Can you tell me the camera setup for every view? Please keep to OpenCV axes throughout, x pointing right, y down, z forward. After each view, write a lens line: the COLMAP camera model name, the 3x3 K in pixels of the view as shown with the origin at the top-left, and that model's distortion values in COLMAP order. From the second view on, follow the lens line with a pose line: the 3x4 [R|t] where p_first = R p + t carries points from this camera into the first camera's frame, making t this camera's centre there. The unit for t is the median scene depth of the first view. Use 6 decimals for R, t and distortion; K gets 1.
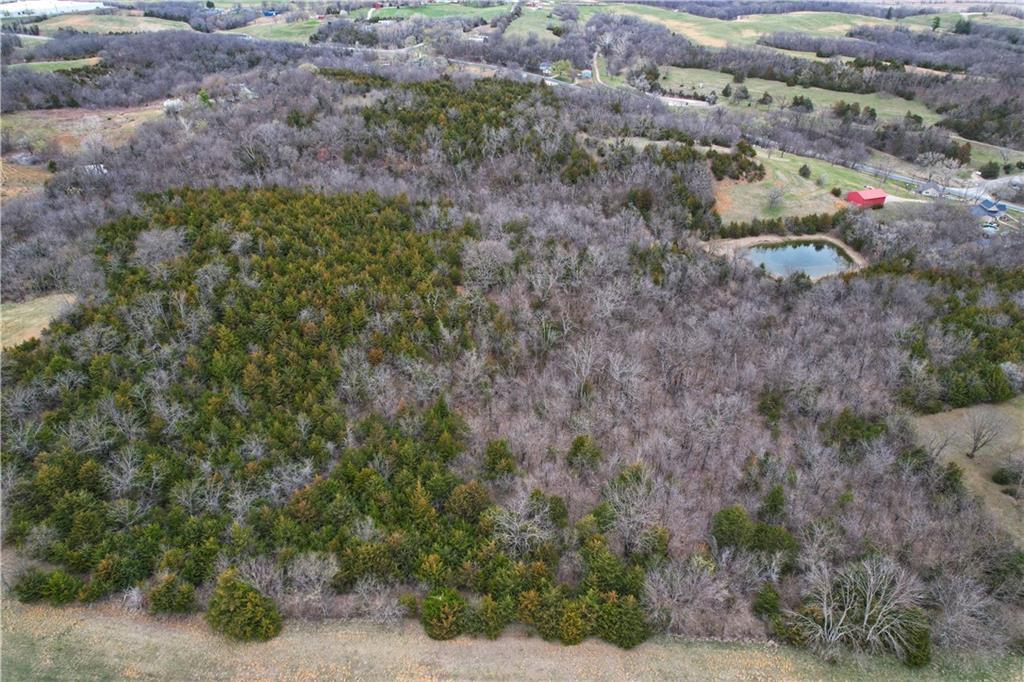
lens RADIAL K [[659.7, 0, 512.0], [0, 659.7, 341.0], [0, 0, 1]] dist [-0.077675, 0.074429]
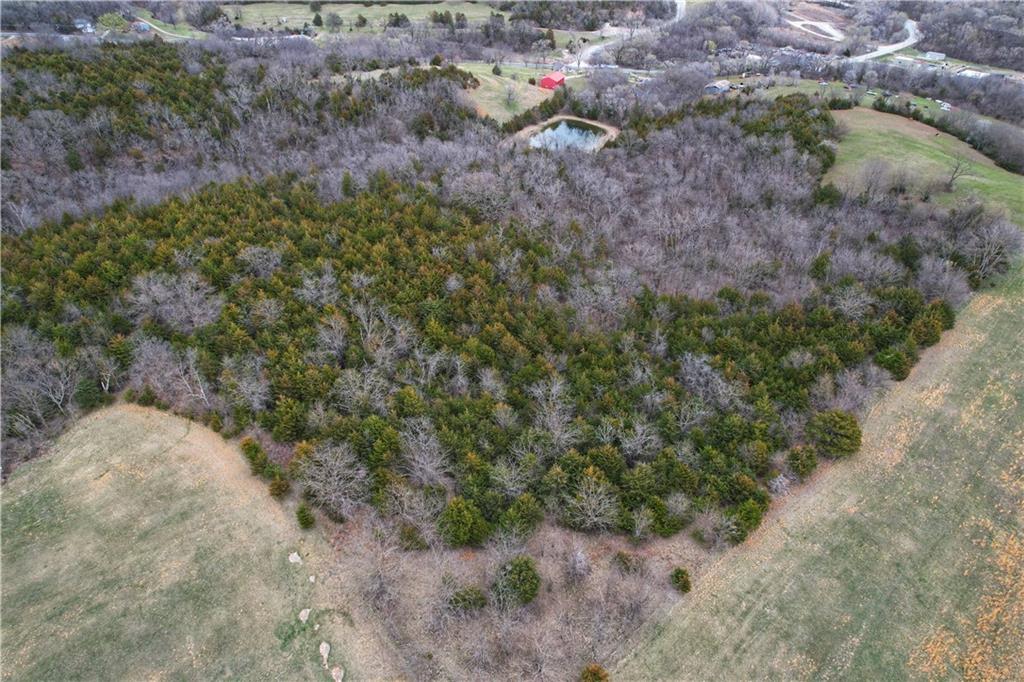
lens RADIAL K [[659.7, 0, 512.0], [0, 659.7, 341.0], [0, 0, 1]] dist [-0.077675, 0.074429]
pose [[0.687130, -0.428450, 0.586756, -0.294205], [0.375245, 0.900839, 0.218357, -0.050811], [-0.622128, 0.070137, 0.779767, 0.078224]]
